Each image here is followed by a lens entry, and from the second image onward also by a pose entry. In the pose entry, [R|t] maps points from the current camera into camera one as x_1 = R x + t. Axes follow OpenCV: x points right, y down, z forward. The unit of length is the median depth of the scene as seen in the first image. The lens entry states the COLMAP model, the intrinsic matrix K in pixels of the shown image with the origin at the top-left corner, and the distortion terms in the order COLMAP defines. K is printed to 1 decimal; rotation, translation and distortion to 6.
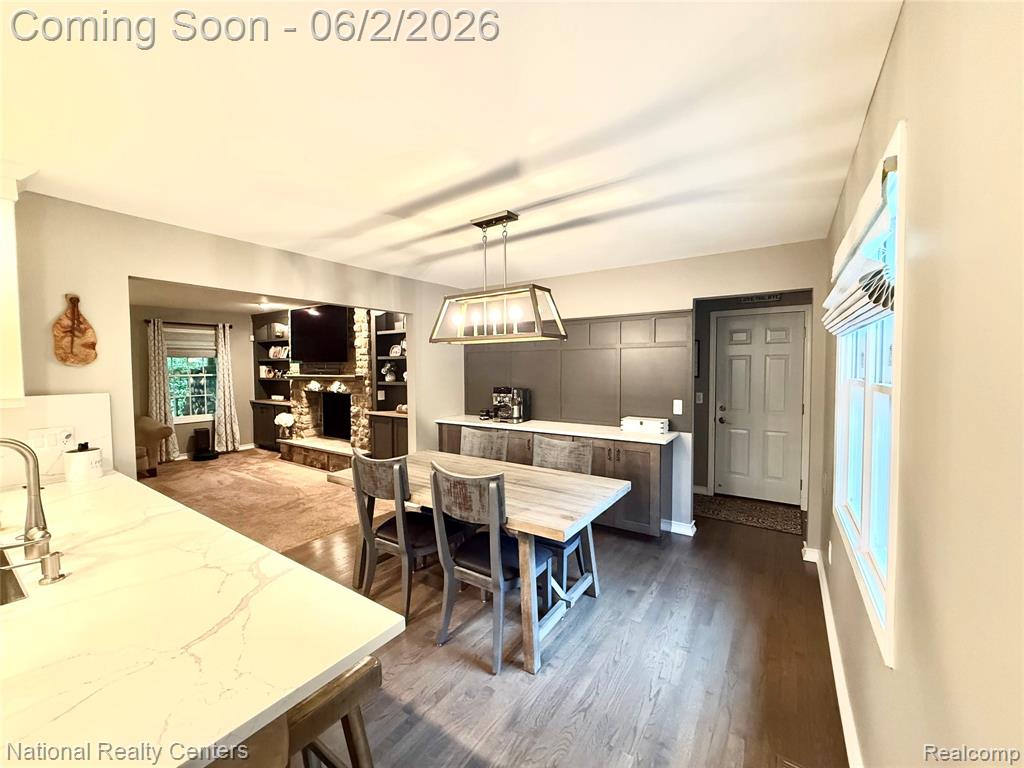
lens RADIAL K [[408.5, 0, 509.4], [0, 408.5, 383.5], [0, 0, 1]] dist [0.000950, 0.000295]
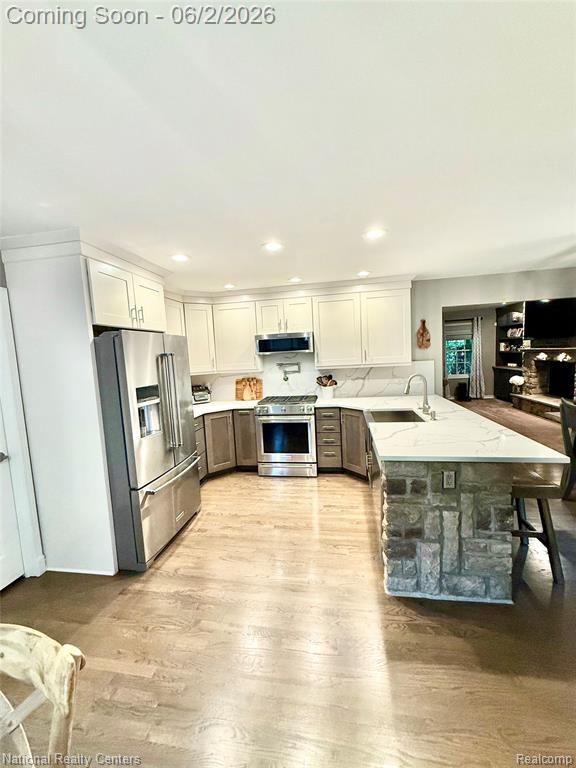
lens RADIAL K [[306.4, 0, 288.4], [0, 306.4, 381.8], [0, 0, 1]] dist [0.000950, 0.000295]
pose [[0.414010, 0.067692, -0.907752, 0.097911], [0.012271, 0.996725, 0.079924, -0.002171], [0.910190, -0.044228, 0.411824, -0.178120]]
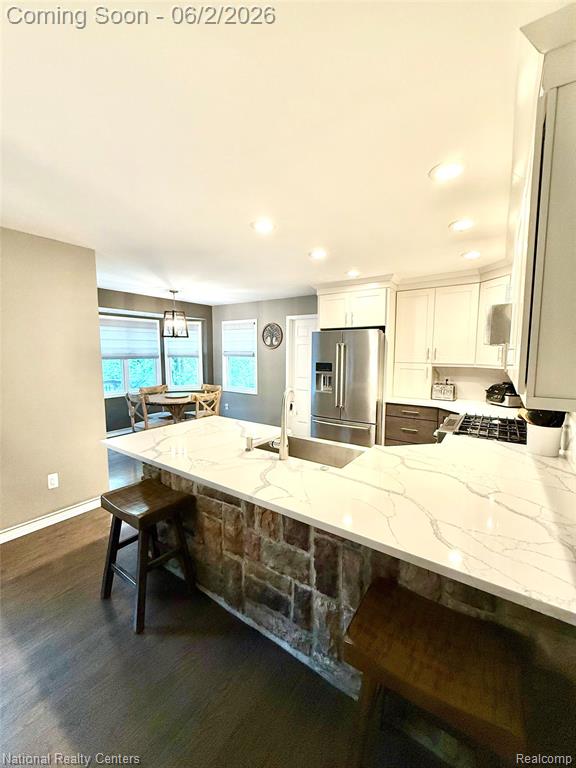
lens RADIAL K [[306.4, 0, 288.4], [0, 306.4, 381.8], [0, 0, 1]] dist [0.000950, 0.000295]
pose [[-0.999974, 0.003729, 0.006150, -0.247647], [0.004543, 0.990413, 0.138062, -0.019148], [-0.005577, 0.138086, -0.990405, 0.475367]]
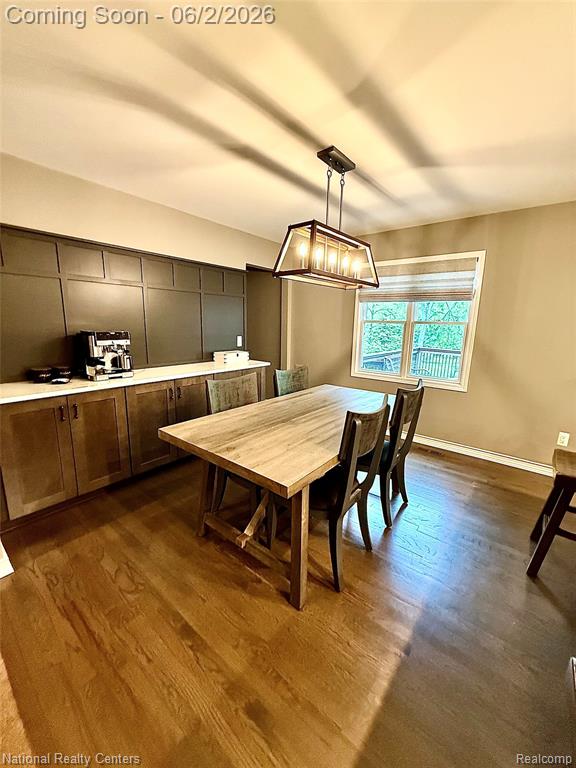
lens RADIAL K [[305.9, 0, 288.2], [0, 305.9, 381.9], [0, 0, 1]] dist [0.001199, 0.000050]
pose [[0.092457, -0.187045, 0.977991, -0.376341], [0.018027, 0.982351, 0.186175, 0.000857], [-0.995553, 0.000417, 0.094198, 0.435154]]
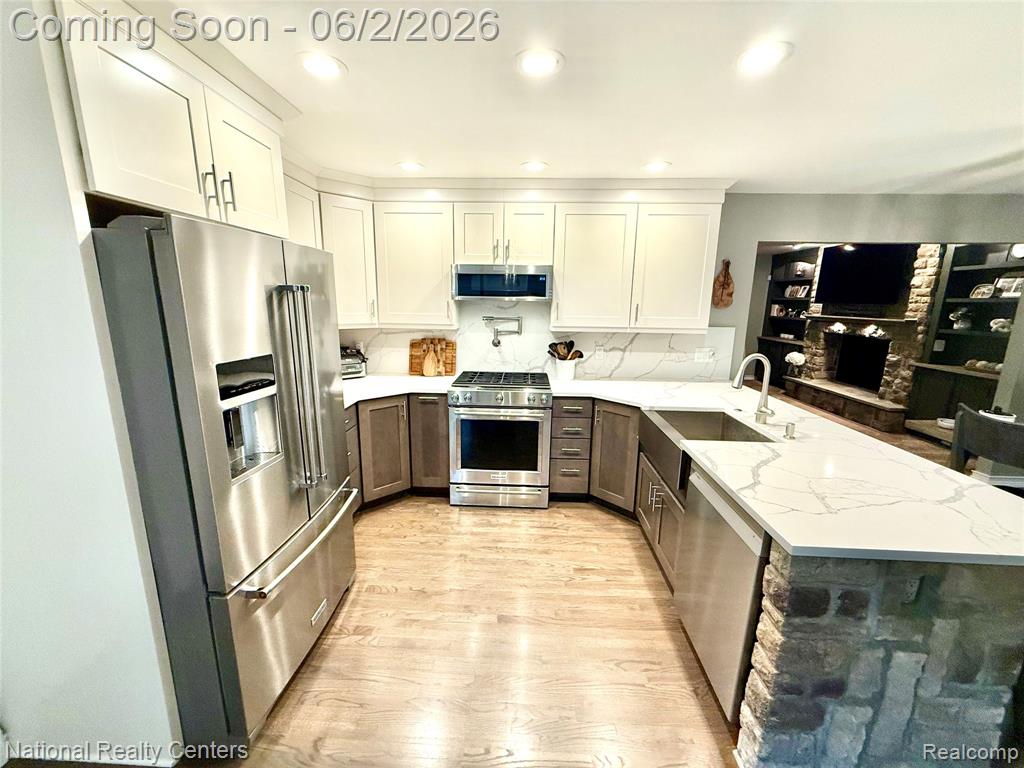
lens RADIAL K [[408.5, 0, 509.4], [0, 408.5, 383.5], [0, 0, 1]] dist [0.000950, 0.000295]
pose [[0.524344, 0.184393, -0.831301, -0.059645], [-0.052009, 0.981384, 0.184879, -0.003369], [0.849916, -0.053706, 0.524173, -0.176772]]
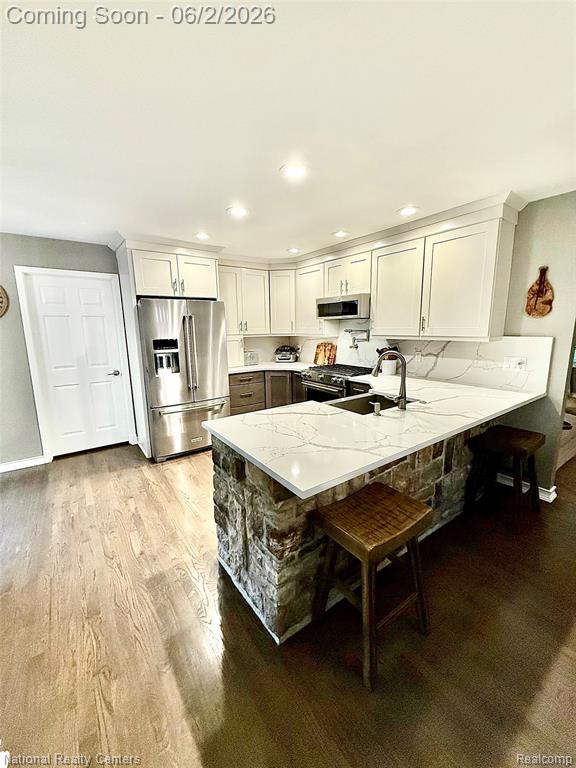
lens RADIAL K [[305.9, 0, 288.2], [0, 305.9, 381.9], [0, 0, 1]] dist [0.001199, 0.000050]
pose [[-0.338010, 0.180054, -0.923759, 0.111415], [-0.021780, 0.979769, 0.198941, -0.005648], [0.940891, 0.087364, -0.327250, 0.199522]]
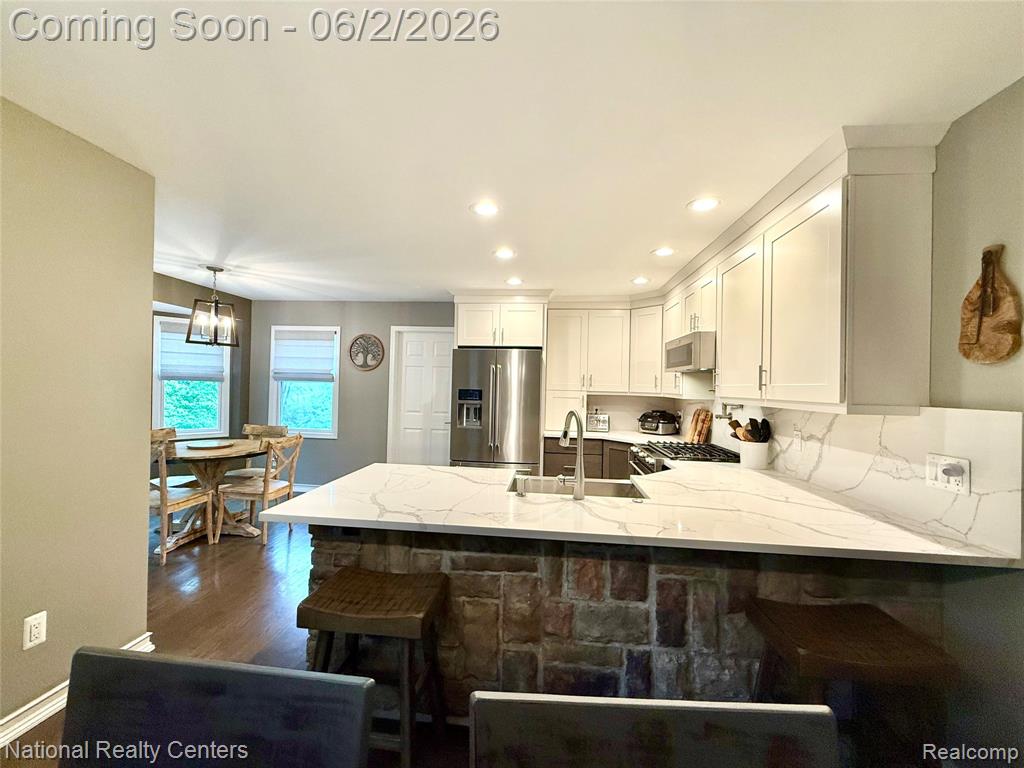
lens RADIAL K [[407.8, 0, 510.6], [0, 407.8, 383.8], [0, 0, 1]] dist [0.001199, 0.000050]
pose [[-0.877987, -0.015653, -0.478429, -0.054980], [-0.036231, 0.998771, 0.033811, -0.002949], [0.477312, 0.047020, -0.877475, 0.442268]]
